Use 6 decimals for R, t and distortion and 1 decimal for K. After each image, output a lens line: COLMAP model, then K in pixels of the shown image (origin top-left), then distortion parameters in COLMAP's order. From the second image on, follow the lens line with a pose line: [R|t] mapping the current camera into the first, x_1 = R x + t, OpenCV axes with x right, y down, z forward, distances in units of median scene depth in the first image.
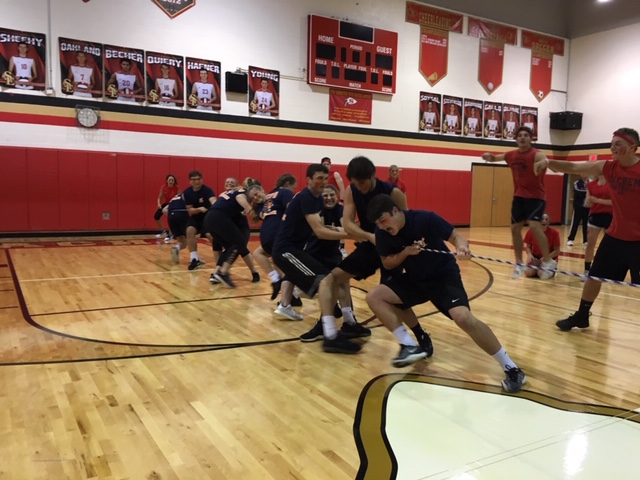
lens RADIAL K [[544.5, 0, 322.6], [0, 544.5, 243.6], [0, 0, 1]] dist [0.085791, -0.121337]
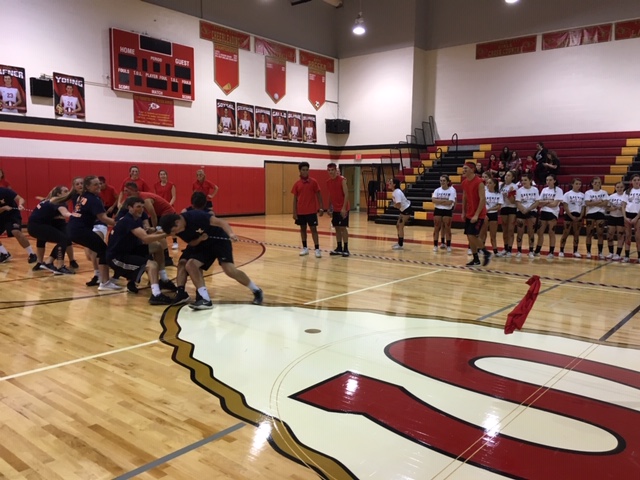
lens RADIAL K [[544.5, 0, 323.0], [0, 544.5, 241.9], [0, 0, 1]] dist [0.085791, -0.121337]
pose [[0.943656, -0.047011, 0.327571, -0.004625], [0.041013, 0.998841, 0.025197, 0.004759], [-0.328376, -0.010343, 0.944490, -0.197676]]
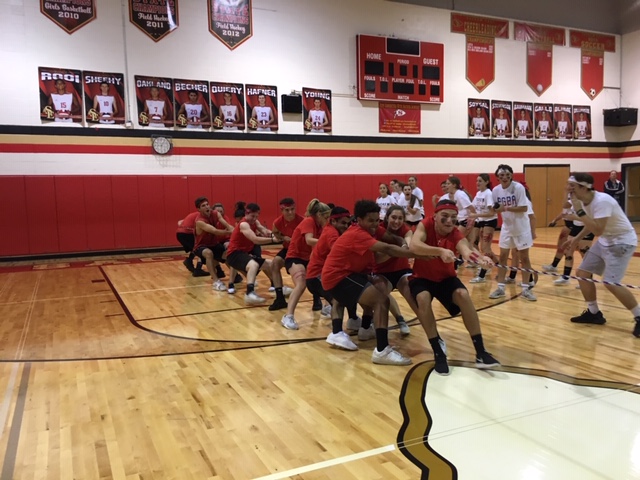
lens RADIAL K [[544.5, 0, 322.1], [0, 544.5, 243.1], [0, 0, 1]] dist [0.085791, -0.121337]
pose [[0.993724, -0.038294, -0.105103, 0.004649], [0.037053, 0.999219, -0.013739, -0.002997], [0.105547, 0.009758, 0.994366, -0.056091]]
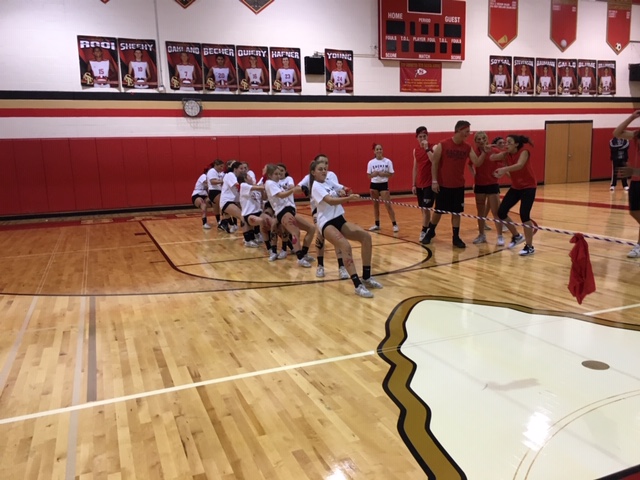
lens RADIAL K [[544.5, 0, 321.0], [0, 544.5, 242.7], [0, 0, 1]] dist [0.085791, -0.121337]
pose [[0.986321, -0.028843, -0.162292, 0.025366], [0.039152, 0.997389, 0.060688, -0.000662], [0.160118, -0.066212, 0.984875, -0.113528]]
